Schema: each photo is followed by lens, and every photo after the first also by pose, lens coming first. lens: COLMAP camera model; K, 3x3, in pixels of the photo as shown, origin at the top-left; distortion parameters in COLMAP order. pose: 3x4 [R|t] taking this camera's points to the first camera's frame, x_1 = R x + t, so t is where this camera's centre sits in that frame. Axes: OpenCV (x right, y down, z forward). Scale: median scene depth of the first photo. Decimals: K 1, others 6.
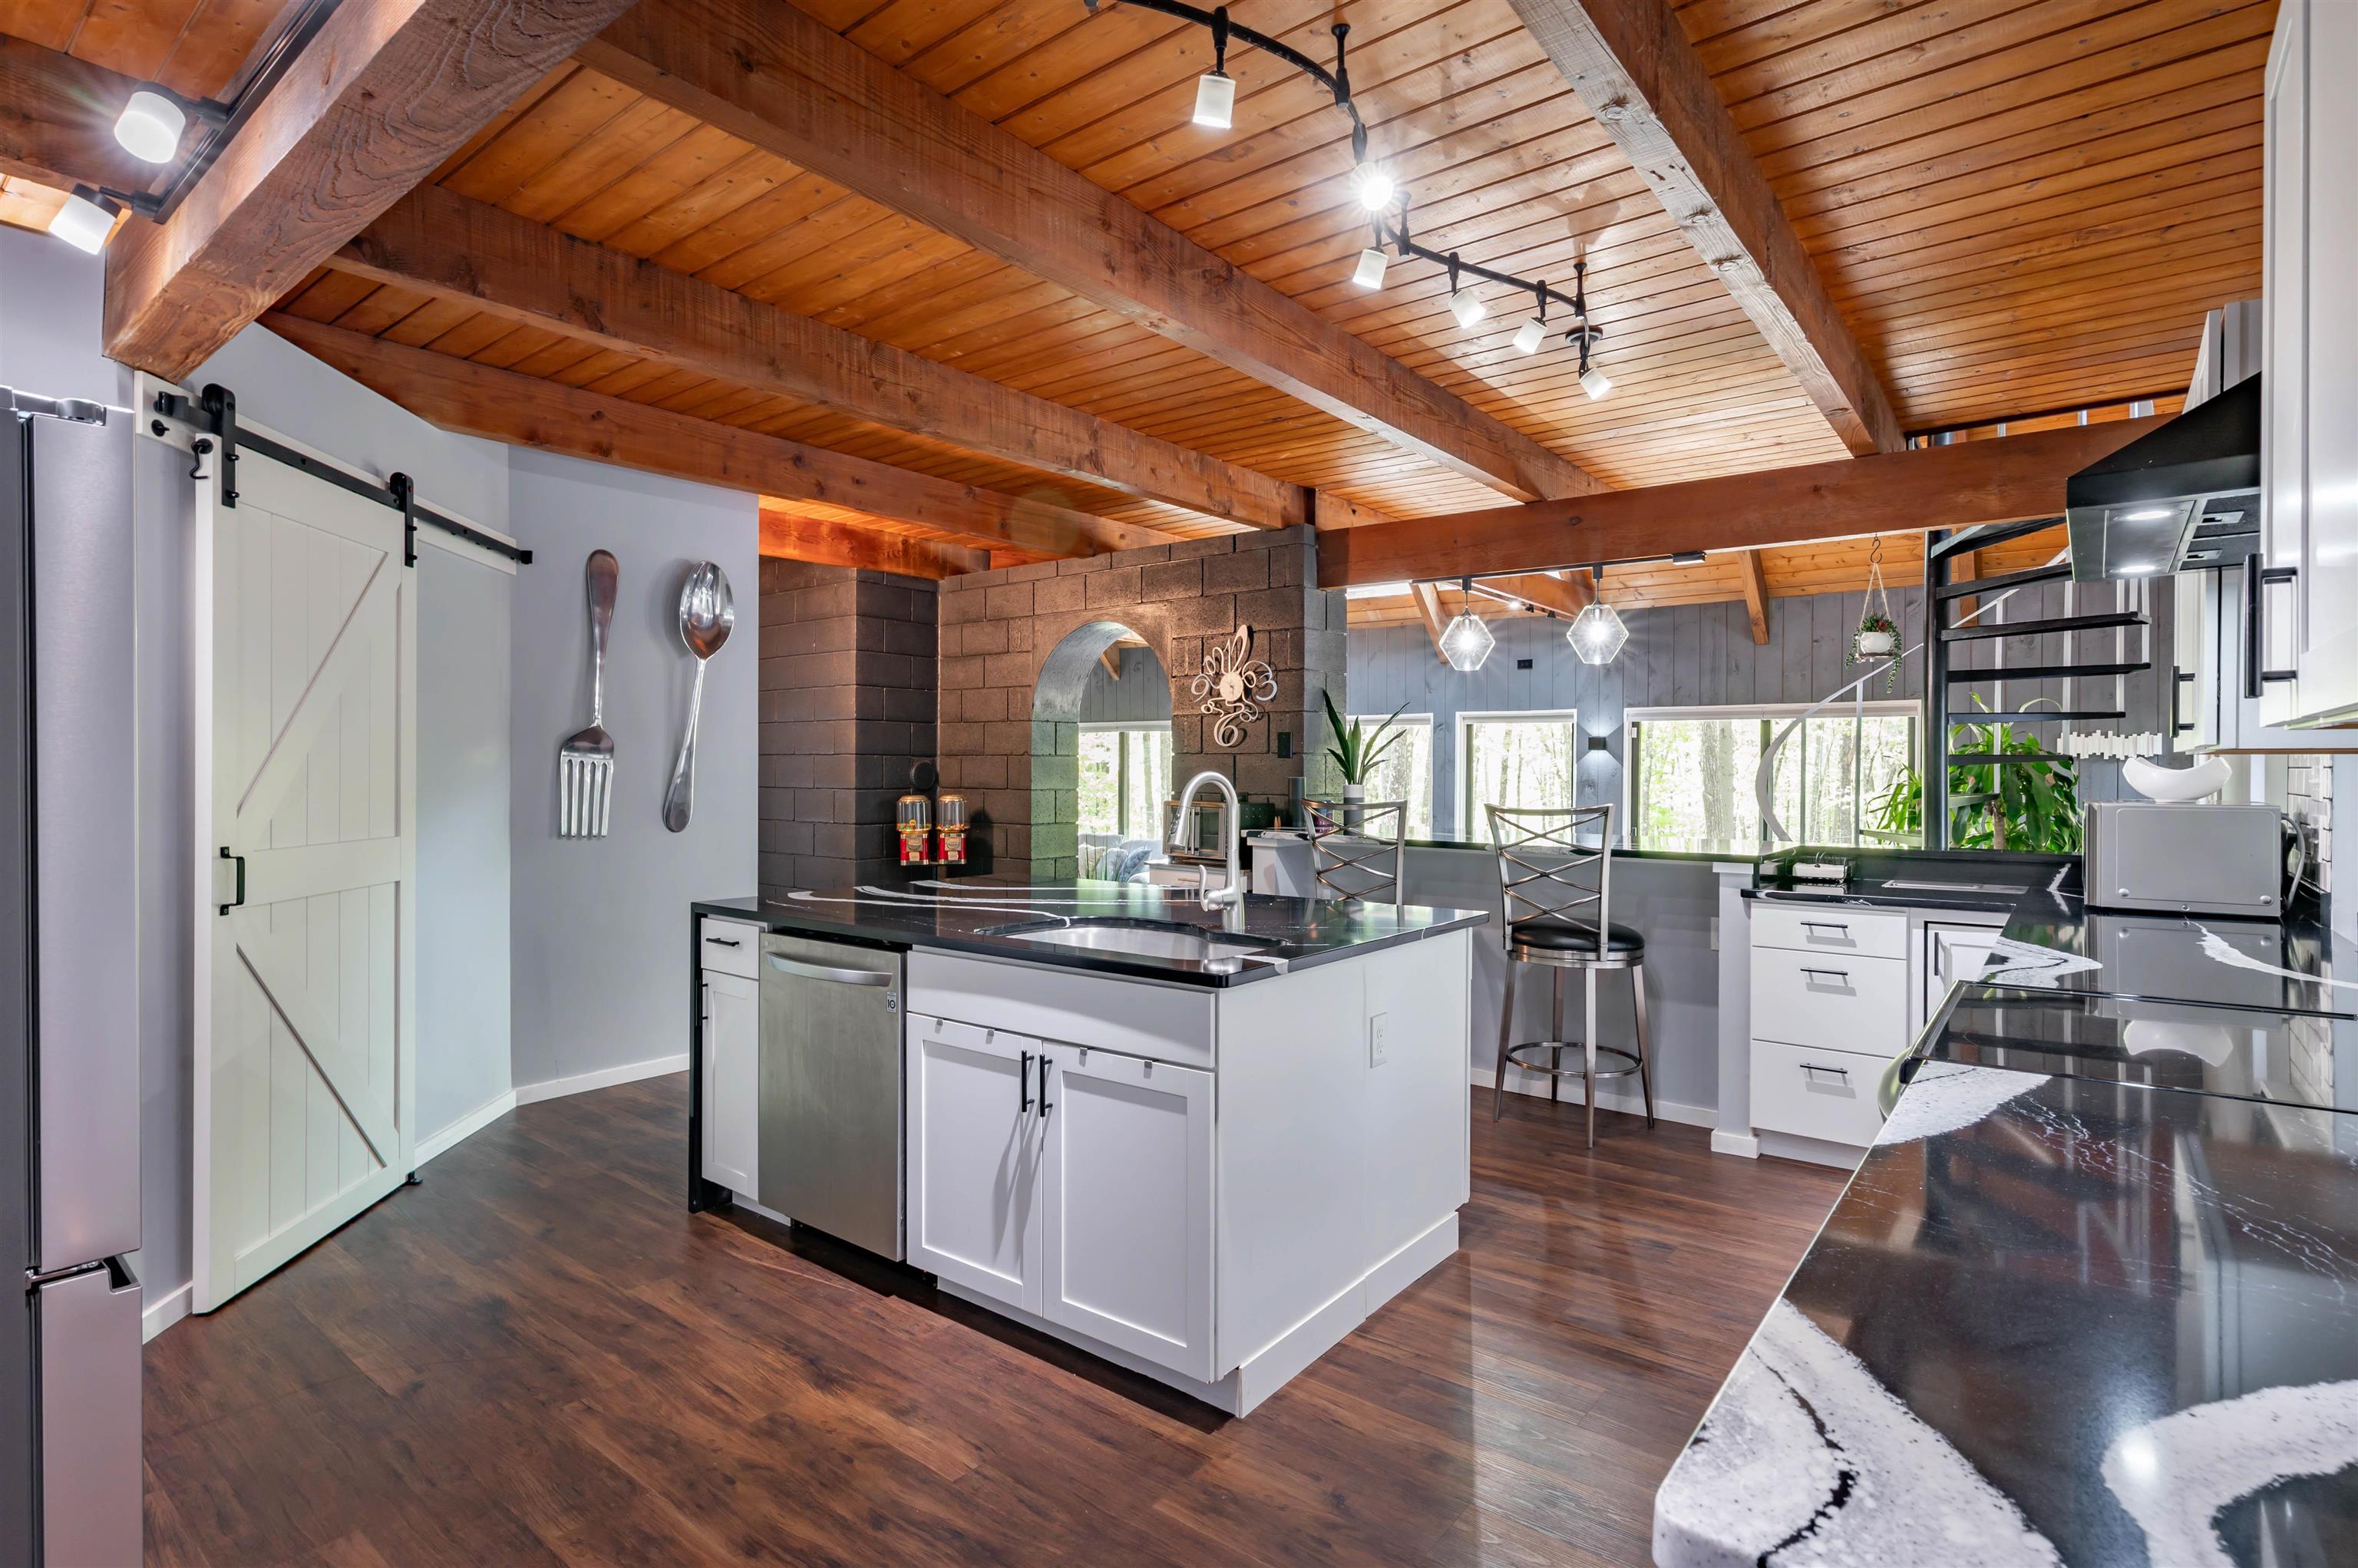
lens RADIAL K [[1146.0, 0, 1169.7], [0, 1146.0, 768.0], [0, 0, 1]] dist [-0.000877, 0.000036]
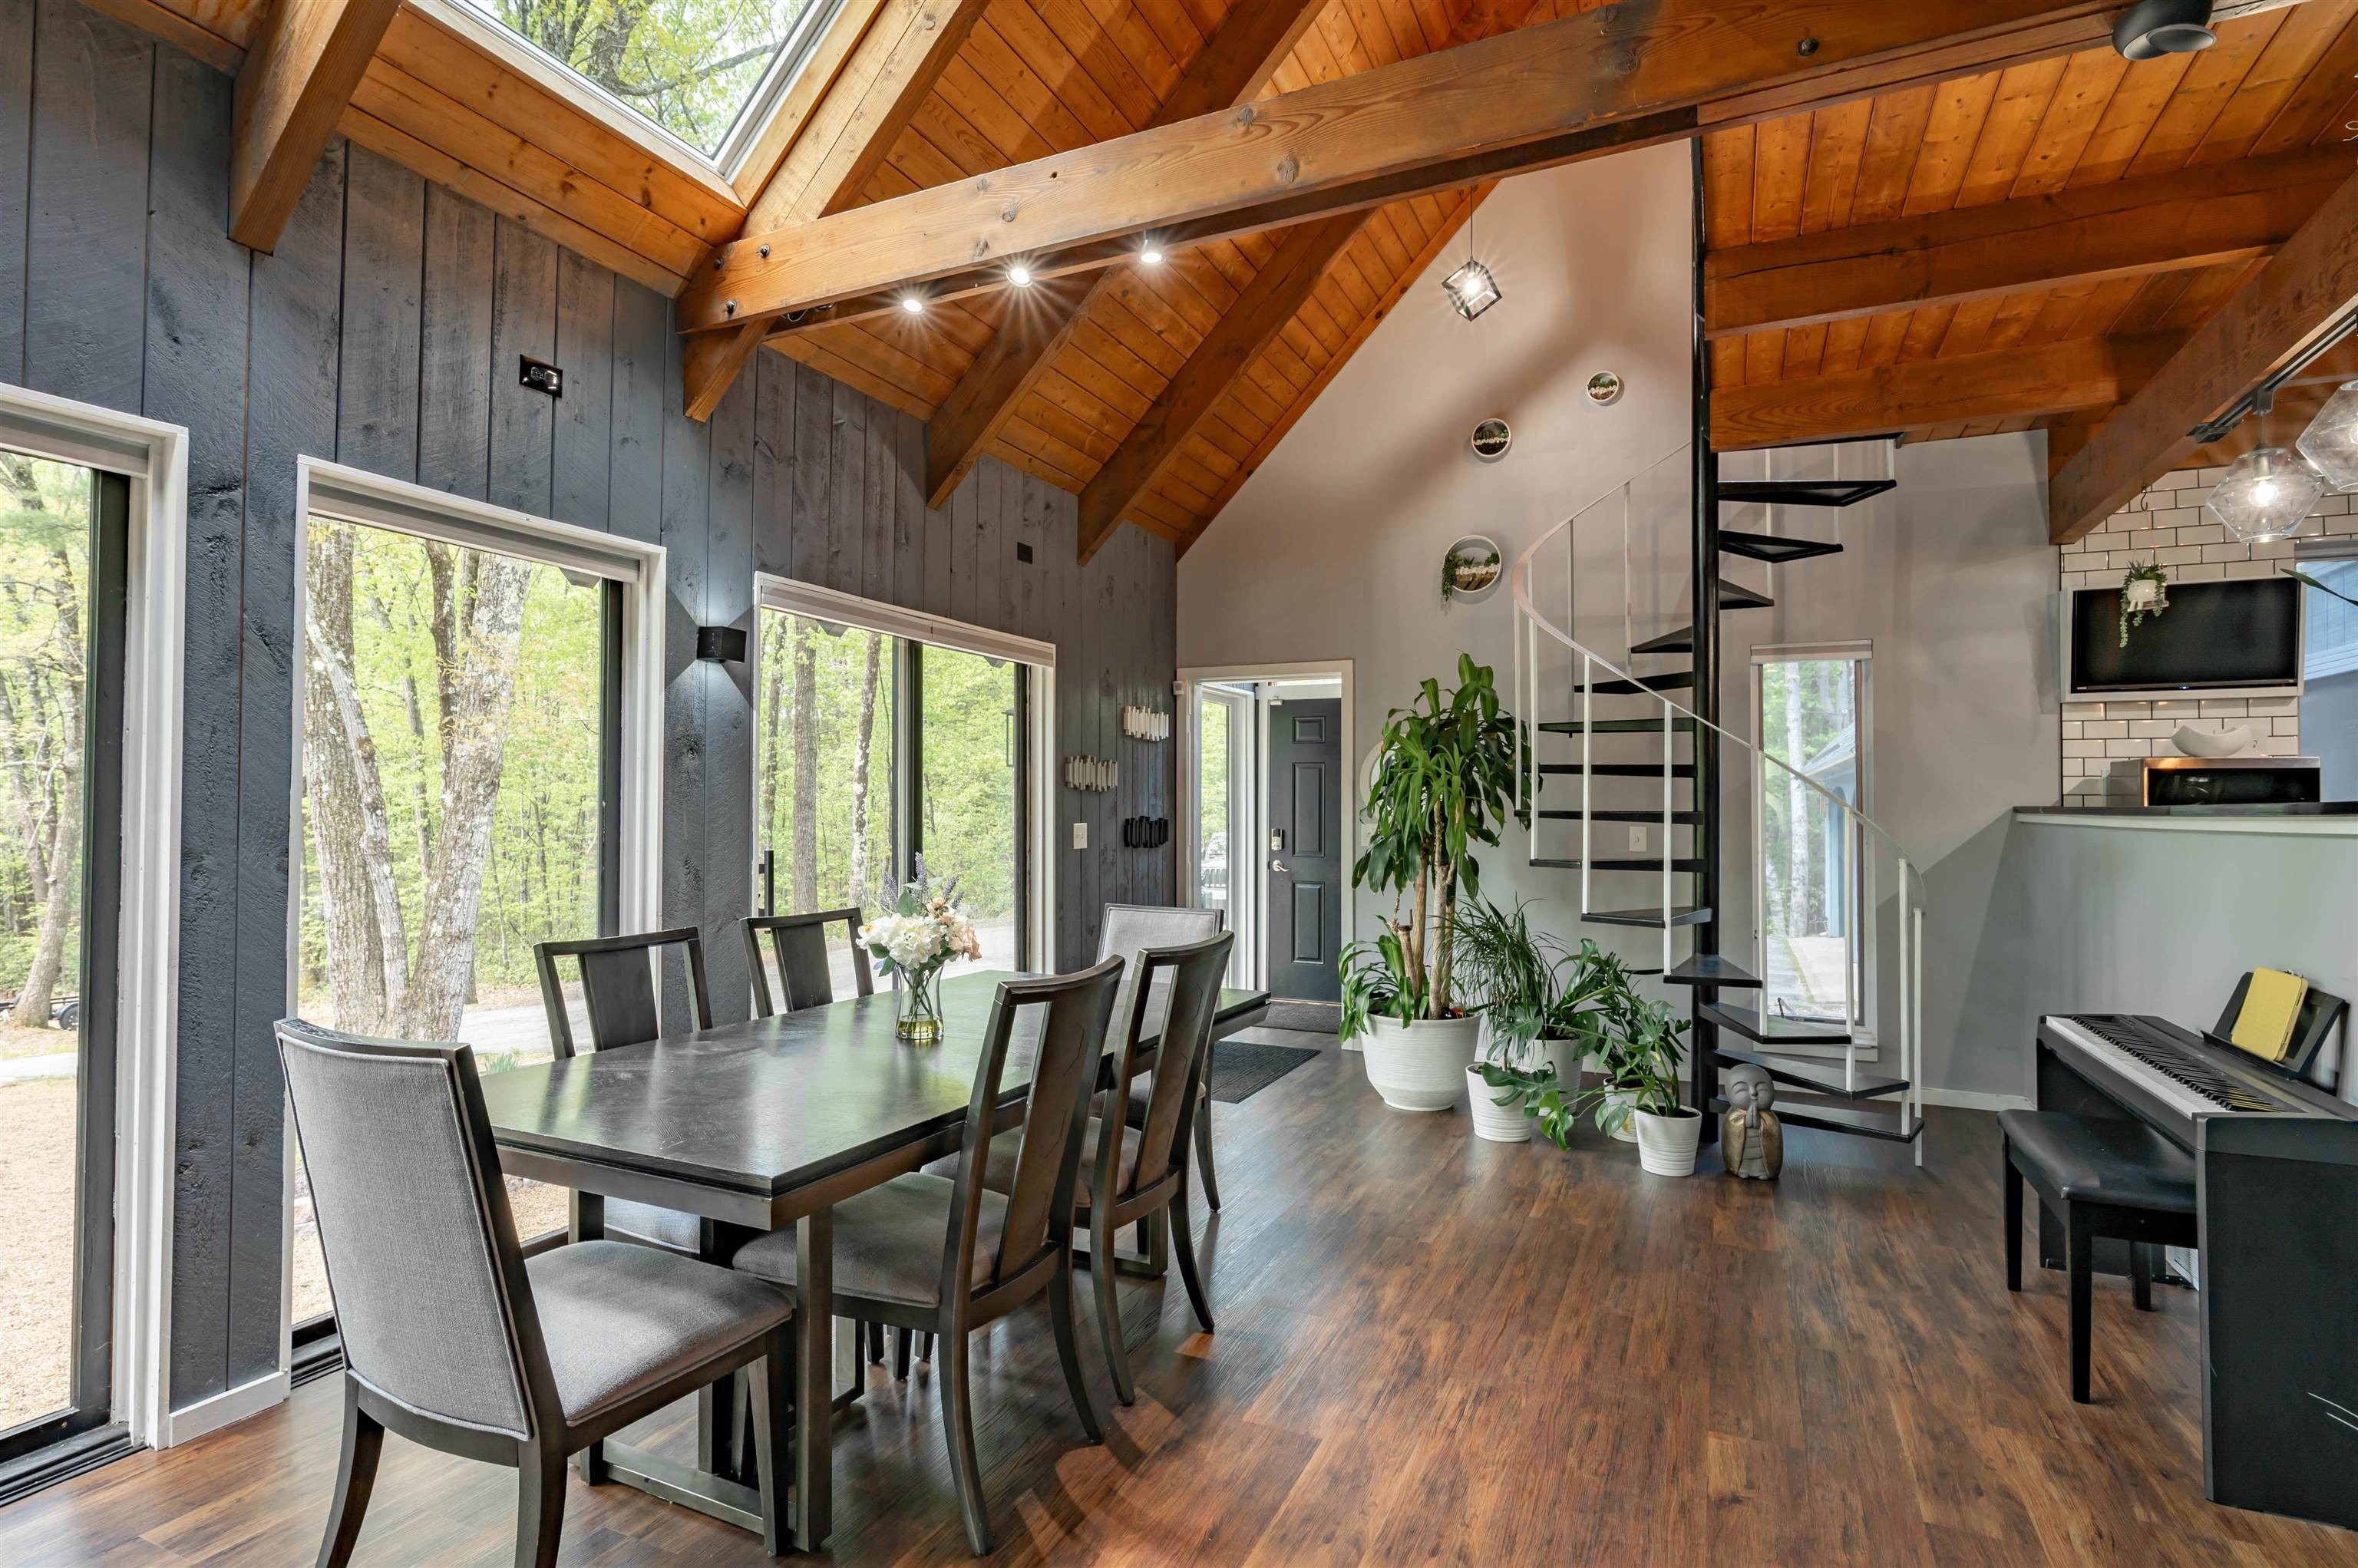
lens RADIAL K [[1177.8, 0, 1179.0], [0, 1177.8, 784.0], [0, 0, 1]] dist [0.001183, 0.000461]
pose [[-0.230327, 0.017350, 0.972959, -0.134975], [-0.005132, 0.999805, -0.019044, 0.072387], [-0.973100, -0.009380, -0.230193, 1.982967]]
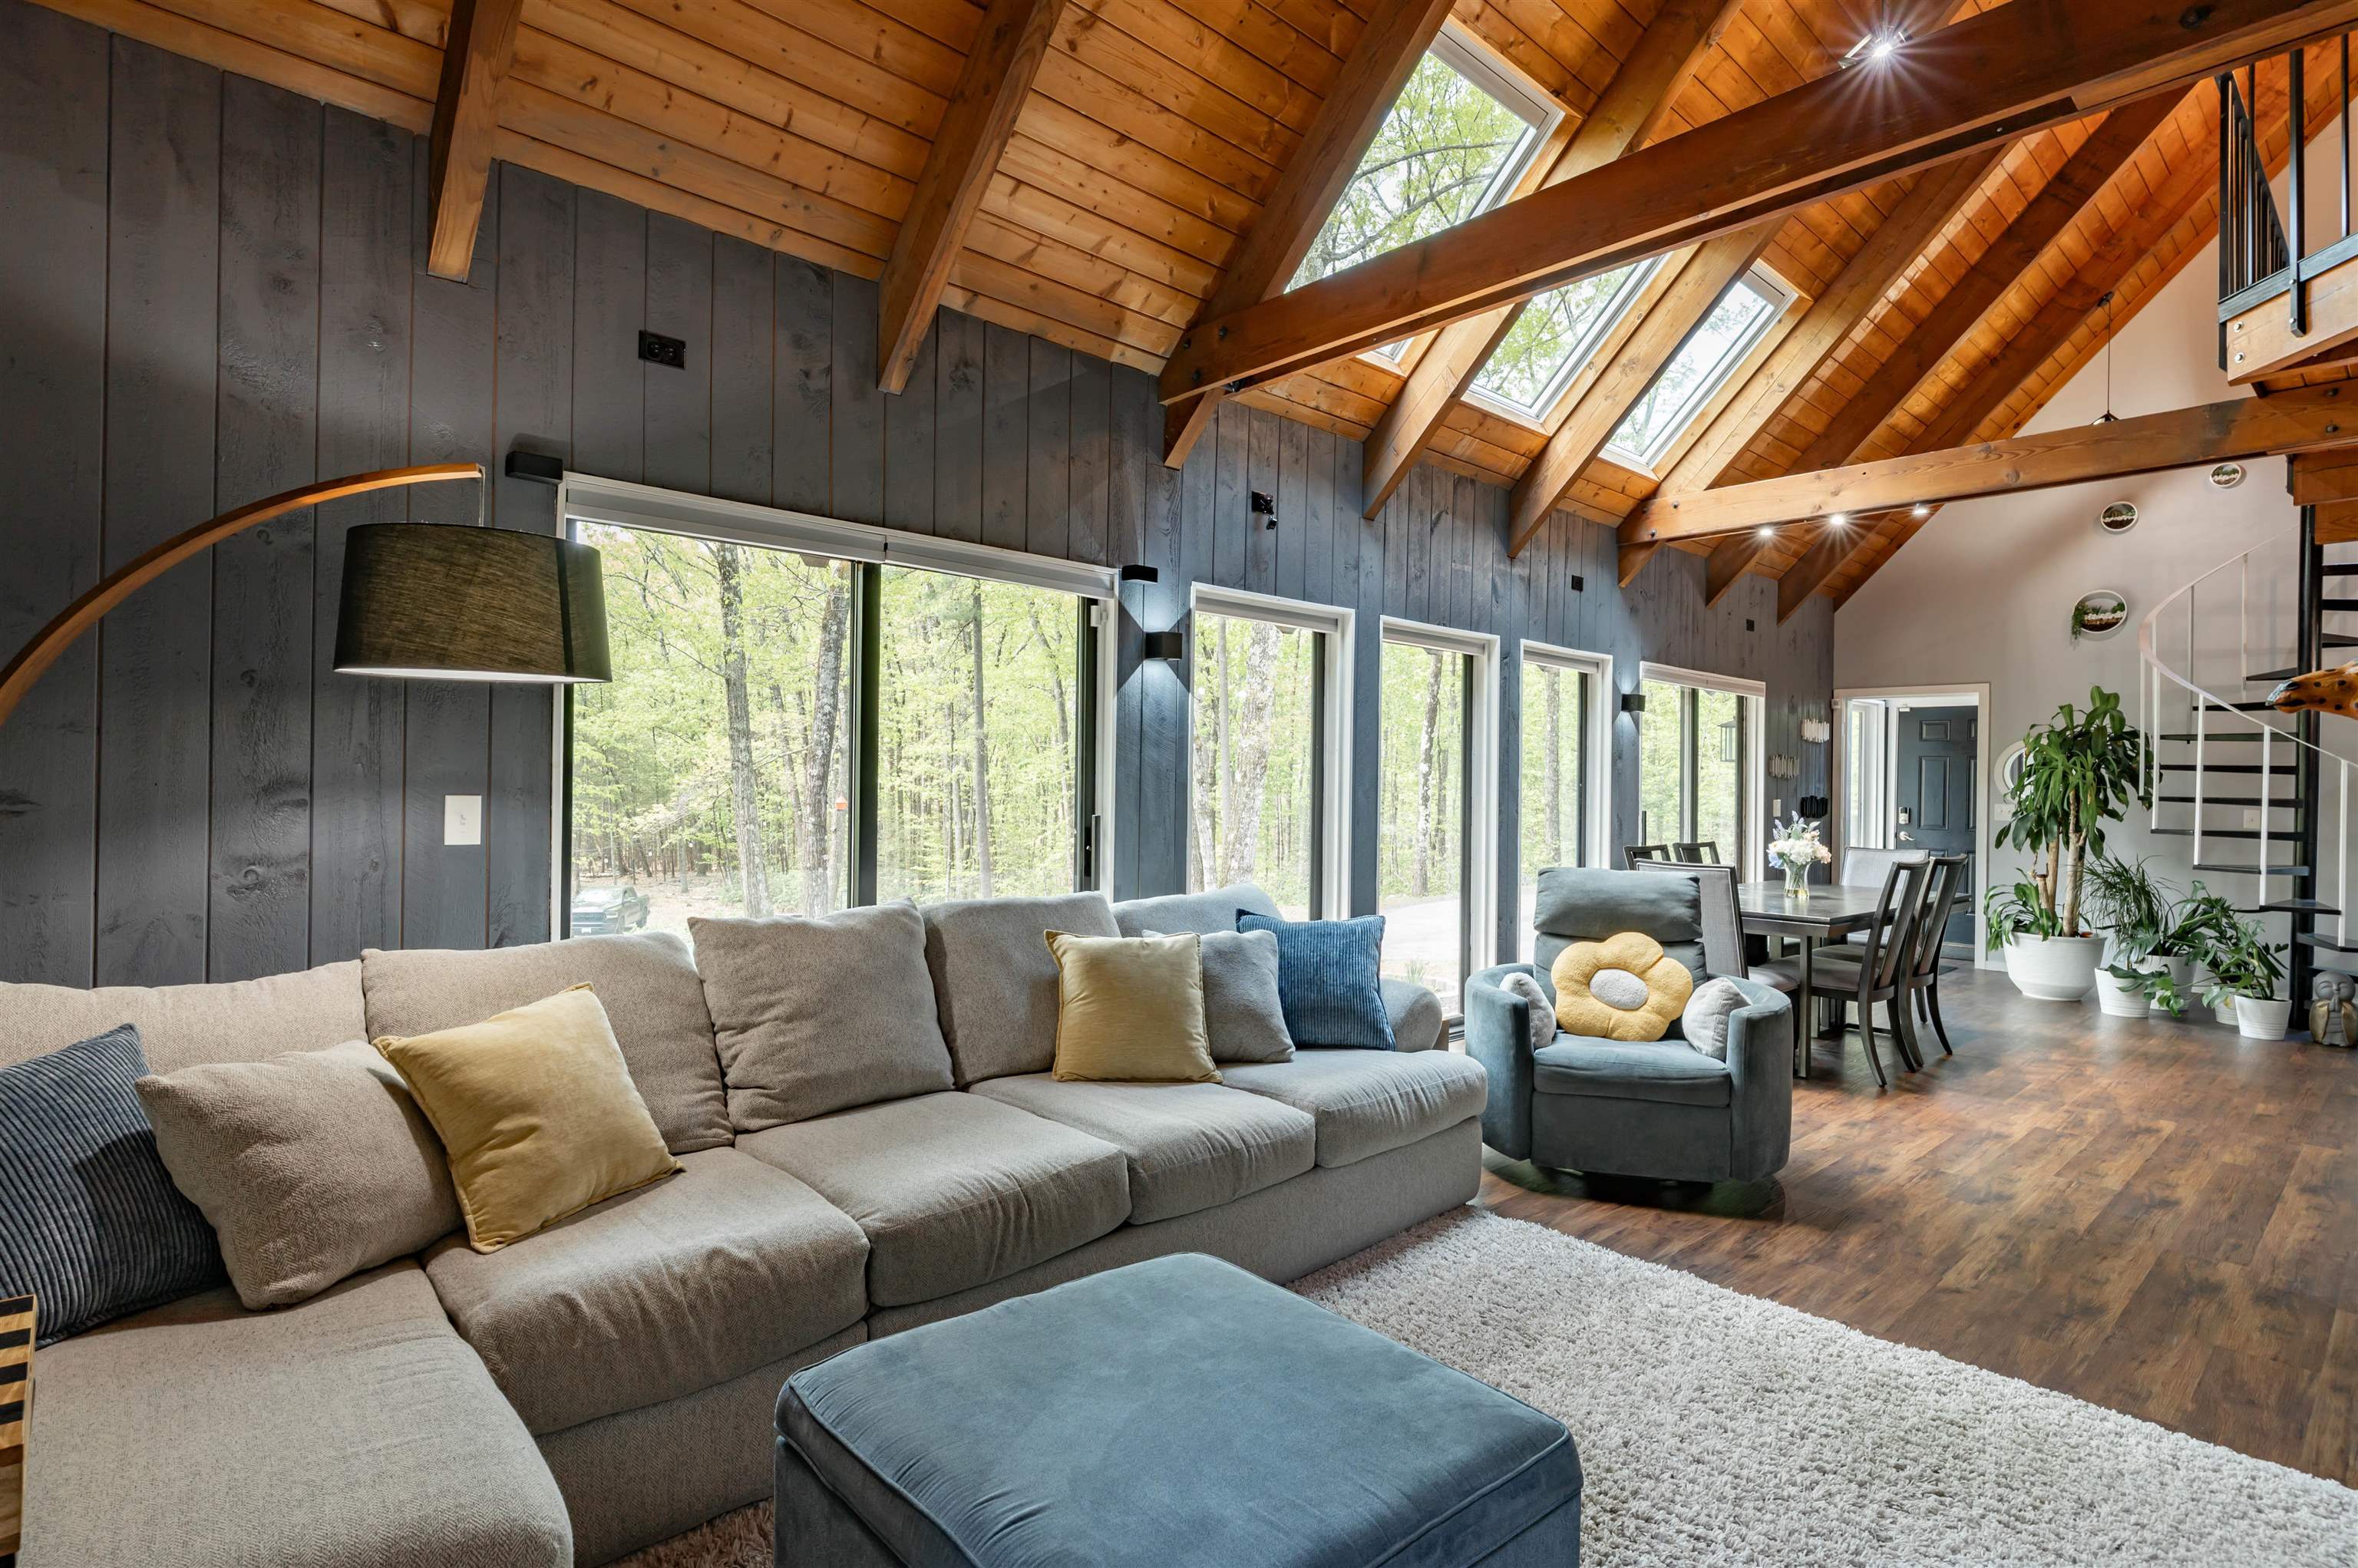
lens RADIAL K [[1168.7, 0, 1179.3], [0, 1168.7, 782.1], [0, 0, 1]] dist [-0.000357, 0.001016]
pose [[0.162607, -0.001203, 0.986690, -0.956809], [-0.016845, 0.999850, 0.003996, 0.071077], [-0.986547, -0.017270, 0.162563, 2.477097]]
